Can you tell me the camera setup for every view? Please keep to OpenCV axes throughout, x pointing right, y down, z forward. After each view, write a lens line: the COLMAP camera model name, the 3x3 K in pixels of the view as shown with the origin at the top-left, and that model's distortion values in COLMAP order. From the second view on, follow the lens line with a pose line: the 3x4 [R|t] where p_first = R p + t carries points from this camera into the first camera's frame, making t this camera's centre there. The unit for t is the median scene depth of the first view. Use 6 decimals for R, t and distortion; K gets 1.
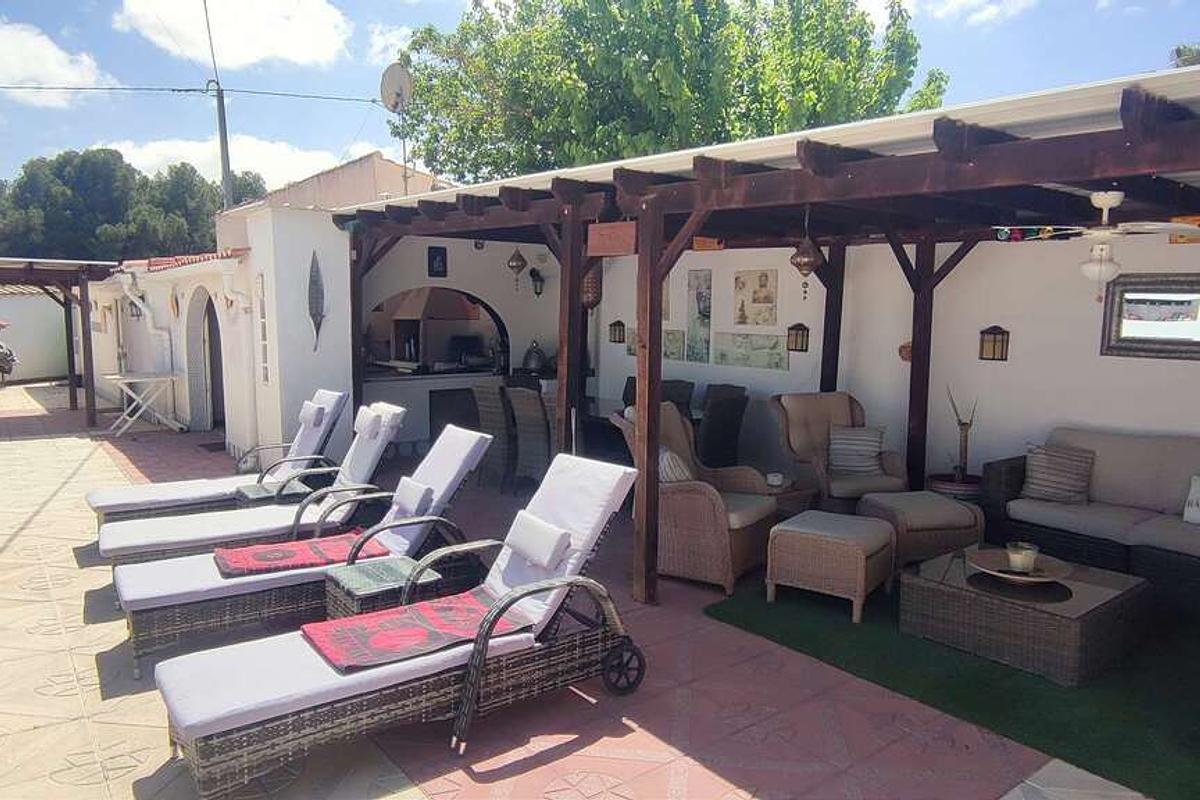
lens RADIAL K [[816.3, 0, 595.8], [0, 816.3, 401.7], [0, 0, 1]] dist [0.002132, -0.001899]
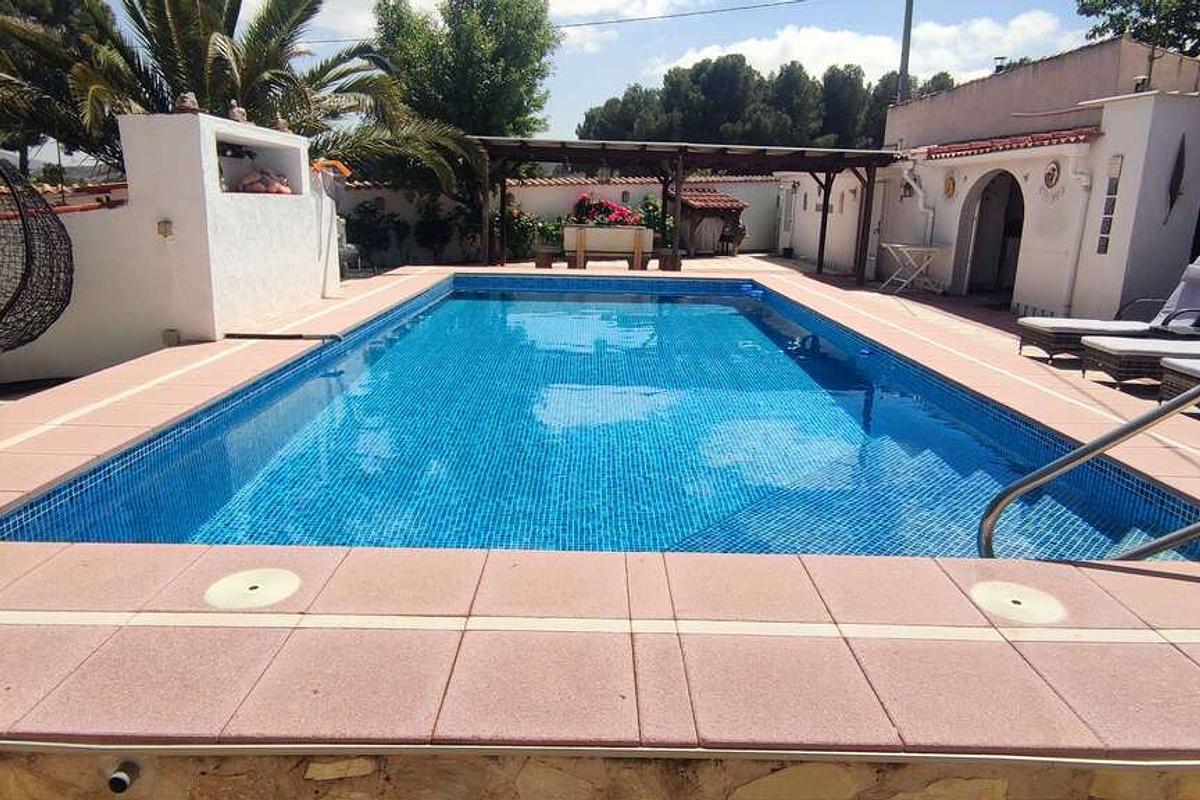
lens RADIAL K [[803.9, 0, 599.1], [0, 803.9, 400.6], [0, 0, 1]] dist [0.002462, 0.004584]
pose [[0.800566, 0.159866, -0.577526, -0.230432], [-0.085535, 0.984374, 0.153919, 0.059832], [0.593109, -0.073824, 0.801731, -0.311795]]
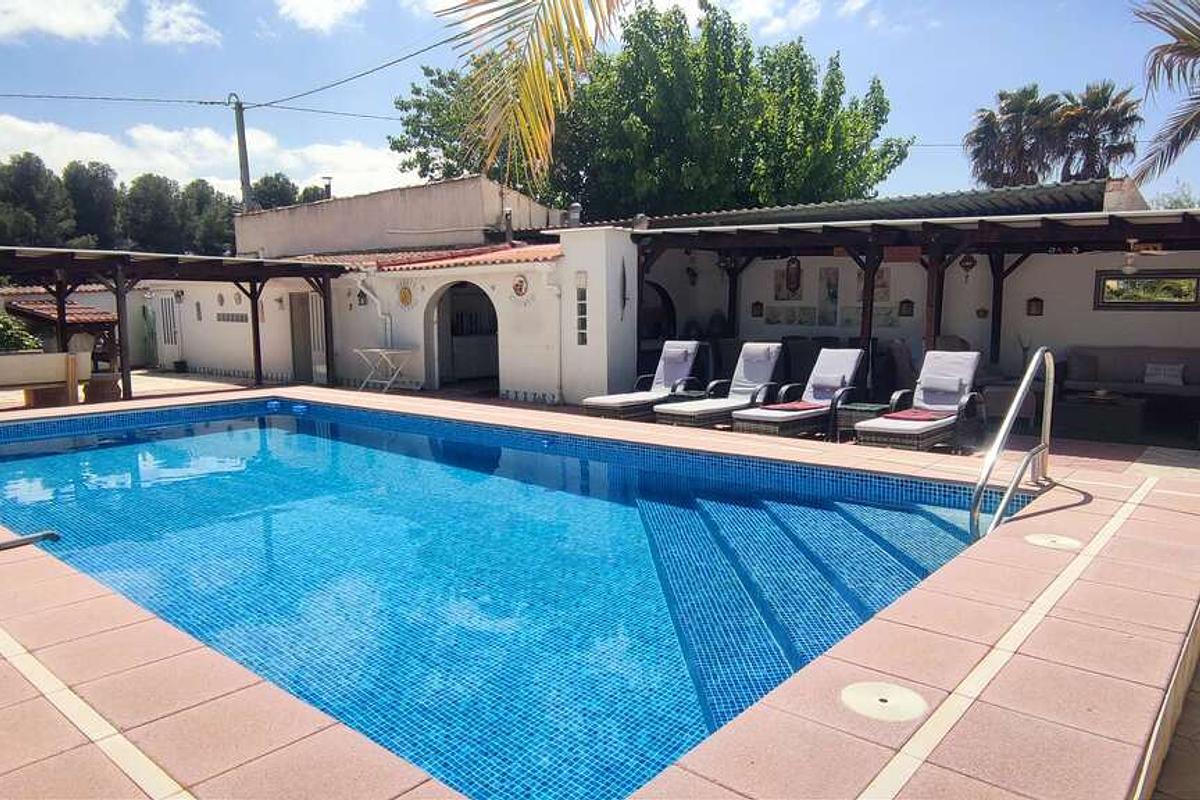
lens RADIAL K [[816.3, 0, 595.8], [0, 816.3, 401.7], [0, 0, 1]] dist [0.002132, -0.001899]
pose [[0.979494, -0.036339, 0.198168, -0.563116], [0.035130, 0.999337, 0.009611, 0.059809], [-0.198386, -0.002452, 0.980121, -0.415924]]
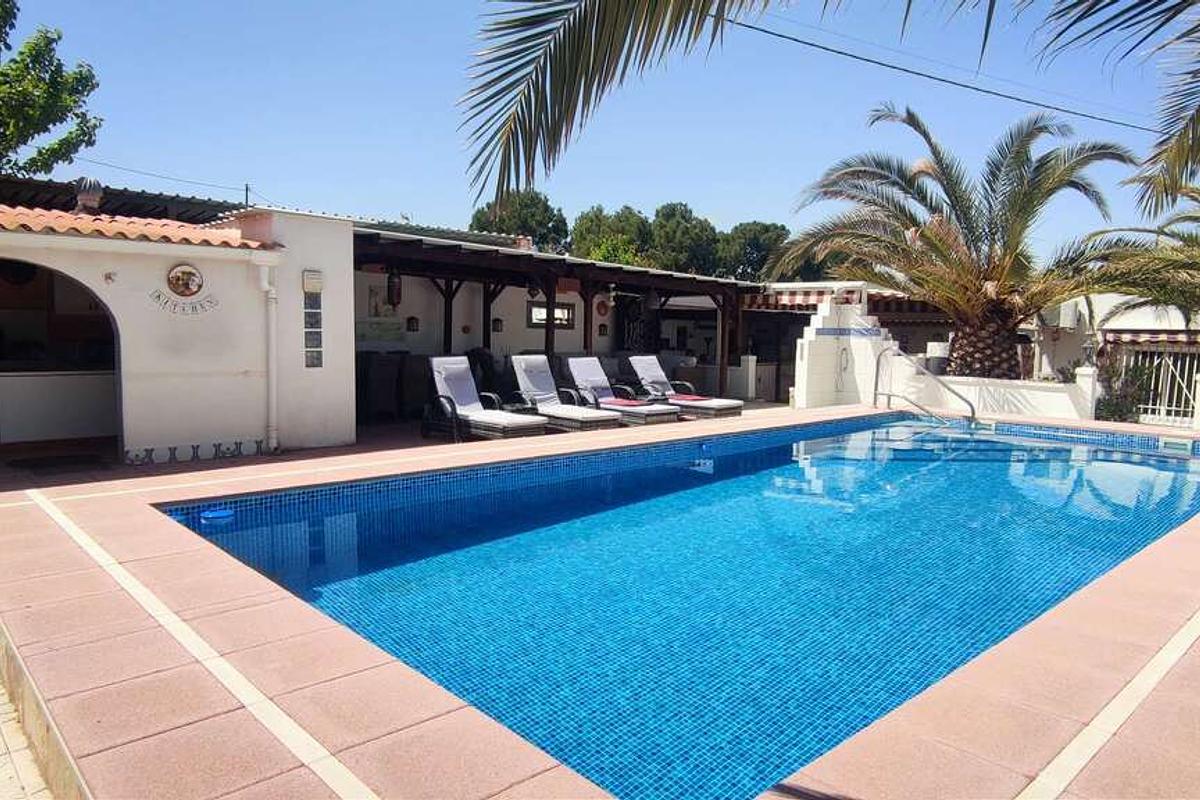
lens RADIAL K [[803.9, 0, 599.1], [0, 803.9, 400.6], [0, 0, 1]] dist [0.002462, 0.004584]
pose [[-0.090164, -0.096211, 0.991269, -1.290556], [0.096059, 0.989842, 0.104810, -0.043272], [-0.991284, 0.104670, -0.080006, 0.569070]]
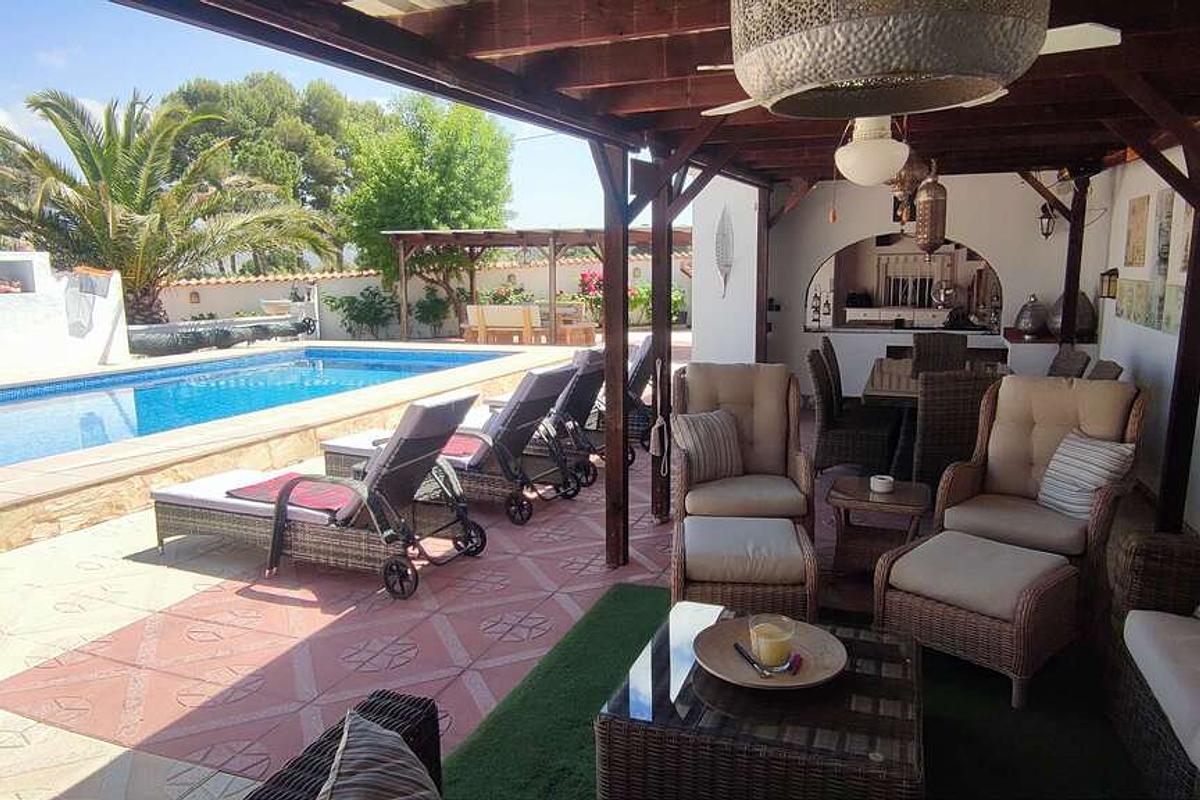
lens RADIAL K [[802.0, 0, 607.9], [0, 802.0, 404.0], [0, 0, 1]] dist [0.000218, -0.000018]
pose [[0.527301, 0.131089, -0.839506, 0.411692], [-0.079508, 0.991304, 0.104853, -0.018652], [0.845951, 0.011458, 0.533138, 0.244817]]
